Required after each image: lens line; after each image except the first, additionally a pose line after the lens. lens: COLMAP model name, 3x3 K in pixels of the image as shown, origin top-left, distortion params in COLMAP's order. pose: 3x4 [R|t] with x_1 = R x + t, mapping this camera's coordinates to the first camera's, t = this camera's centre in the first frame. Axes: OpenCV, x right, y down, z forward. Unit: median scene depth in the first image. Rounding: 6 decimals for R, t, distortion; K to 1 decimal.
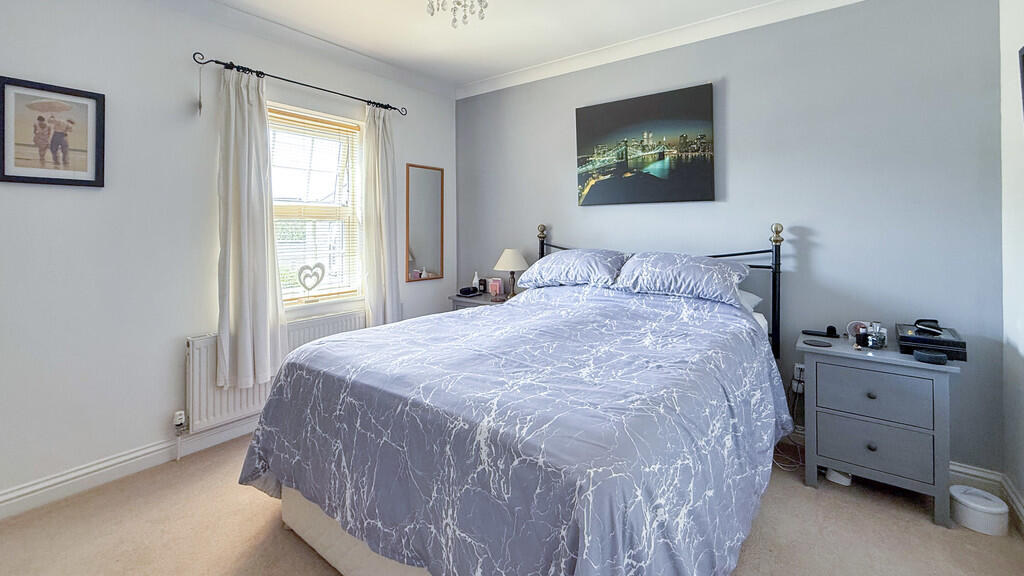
lens RADIAL K [[425.8, 0, 504.8], [0, 425.8, 286.2], [0, 0, 1]] dist [0.000325, 0.000069]
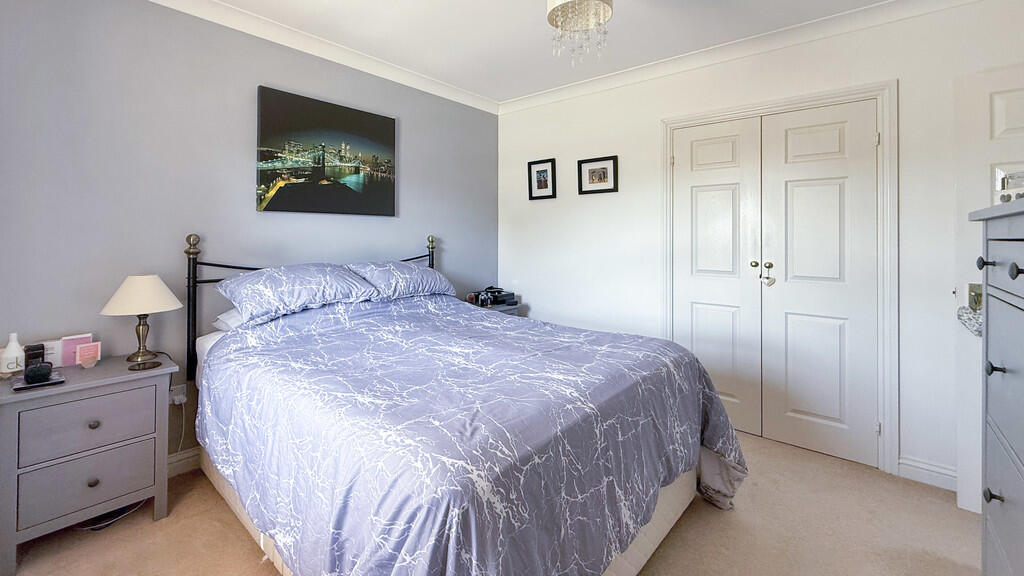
lens RADIAL K [[425.8, 0, 503.9], [0, 425.8, 289.9], [0, 0, 1]] dist [0.000325, 0.000069]
pose [[0.070441, -0.119964, 0.990276, -0.656173], [0.136756, 0.984530, 0.109540, -0.079511], [-0.988097, 0.127710, 0.085757, 0.575793]]
